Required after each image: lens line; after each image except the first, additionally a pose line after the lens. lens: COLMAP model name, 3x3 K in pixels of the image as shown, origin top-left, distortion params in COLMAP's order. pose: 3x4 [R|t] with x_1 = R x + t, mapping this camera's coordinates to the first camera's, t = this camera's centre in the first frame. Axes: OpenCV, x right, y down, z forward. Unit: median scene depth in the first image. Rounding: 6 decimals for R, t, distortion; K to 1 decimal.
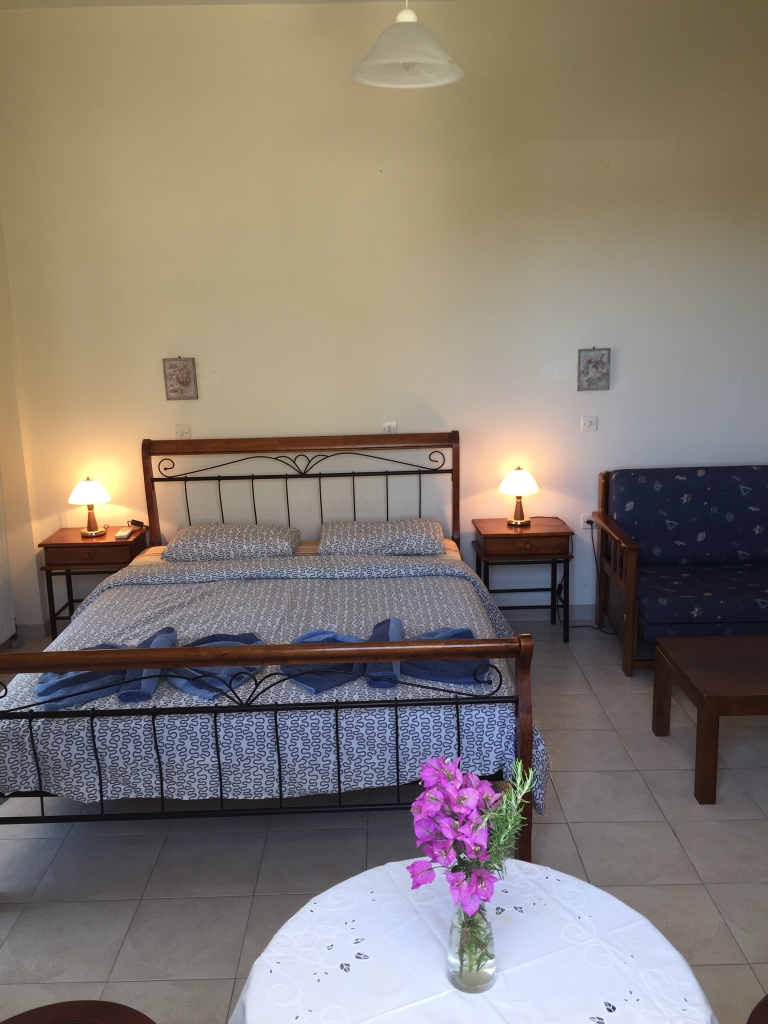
lens RADIAL K [[879.0, 0, 385.2], [0, 879.0, 513.2], [0, 0, 1]] dist [0.069613, -0.089442]
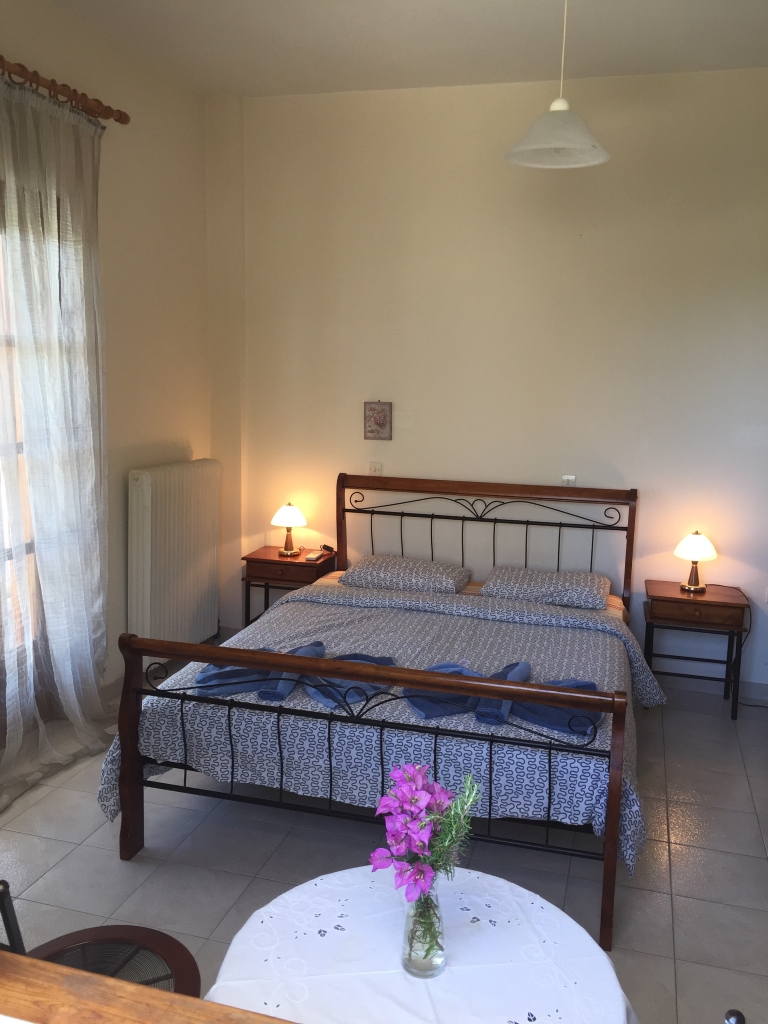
lens RADIAL K [[879.0, 0, 385.8], [0, 879.0, 512.7], [0, 0, 1]] dist [0.069613, -0.089442]
pose [[0.956741, 0.093120, -0.275637, 0.114104], [-0.107153, 0.993581, -0.036263, -0.000672], [0.270491, 0.064230, 0.960578, -0.048176]]
